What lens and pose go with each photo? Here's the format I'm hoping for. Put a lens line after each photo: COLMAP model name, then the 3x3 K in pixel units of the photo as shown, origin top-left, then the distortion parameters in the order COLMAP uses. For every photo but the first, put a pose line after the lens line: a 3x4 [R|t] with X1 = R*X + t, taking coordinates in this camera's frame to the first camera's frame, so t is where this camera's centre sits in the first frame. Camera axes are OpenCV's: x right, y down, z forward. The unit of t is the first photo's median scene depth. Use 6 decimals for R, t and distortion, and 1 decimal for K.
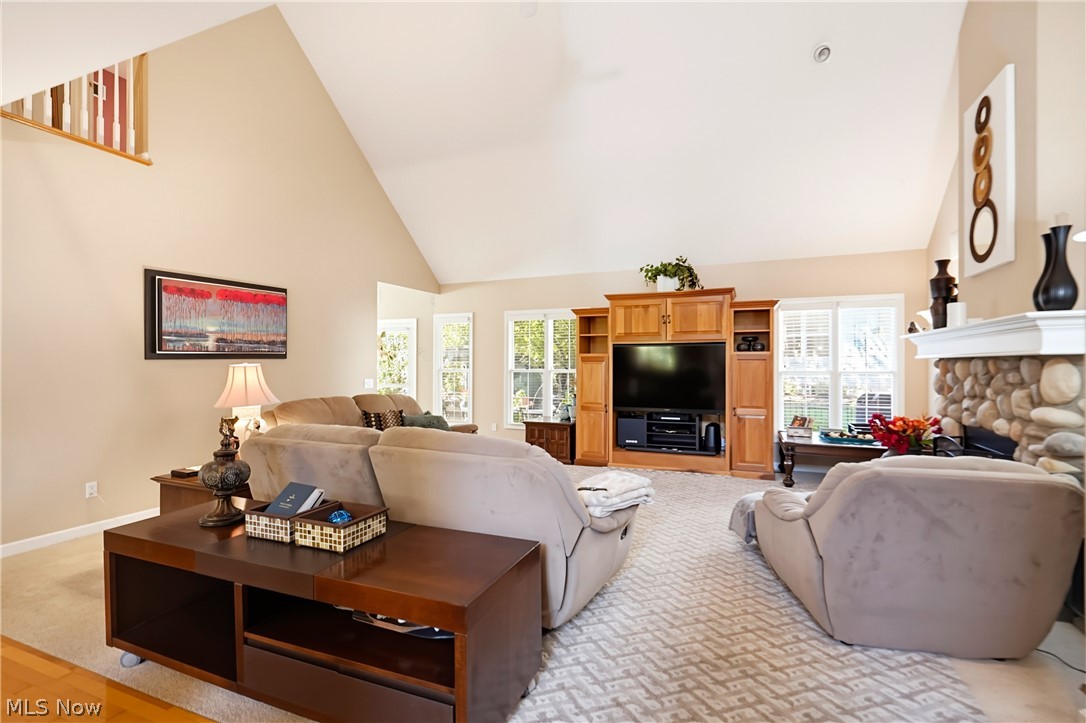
lens RADIAL K [[497.6, 0, 556.4], [0, 497.6, 363.6], [0, 0, 1]] dist [-0.001038, -0.000172]
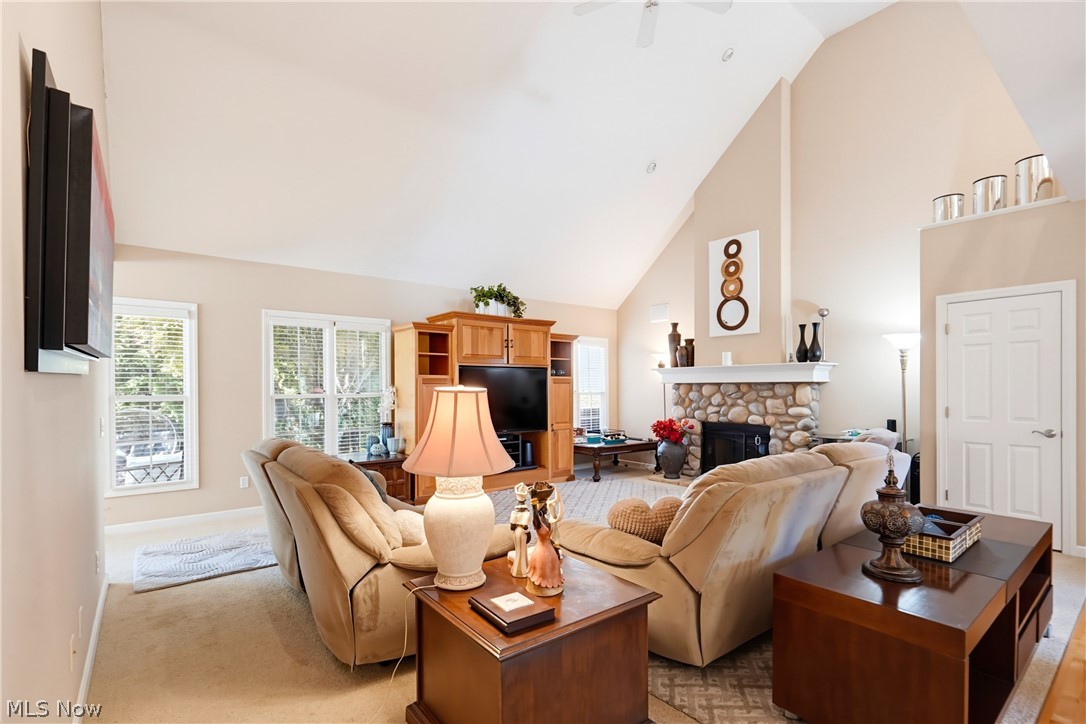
lens RADIAL K [[501.7, 0, 544.3], [0, 501.7, 382.9], [0, 0, 1]] dist [-0.000071, -0.000001]
pose [[0.500128, 0.007494, 0.865919, -0.673234], [-0.000445, 0.999965, -0.008397, 0.002013], [-0.865951, 0.003815, 0.500114, 0.431567]]
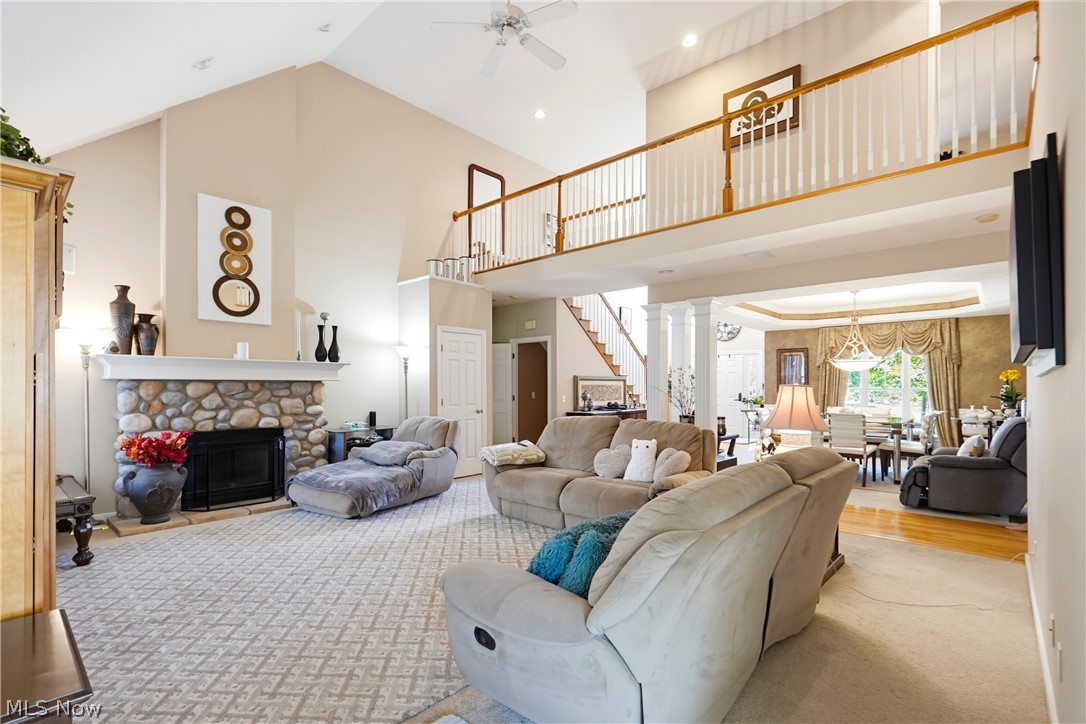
lens RADIAL K [[501.7, 0, 544.3], [0, 501.7, 382.9], [0, 0, 1]] dist [-0.000071, -0.000001]
pose [[-0.934051, 0.006488, 0.357080, -0.338273], [0.002383, 0.999926, -0.011934, 0.009401], [-0.357131, -0.010296, -0.933998, 1.312108]]
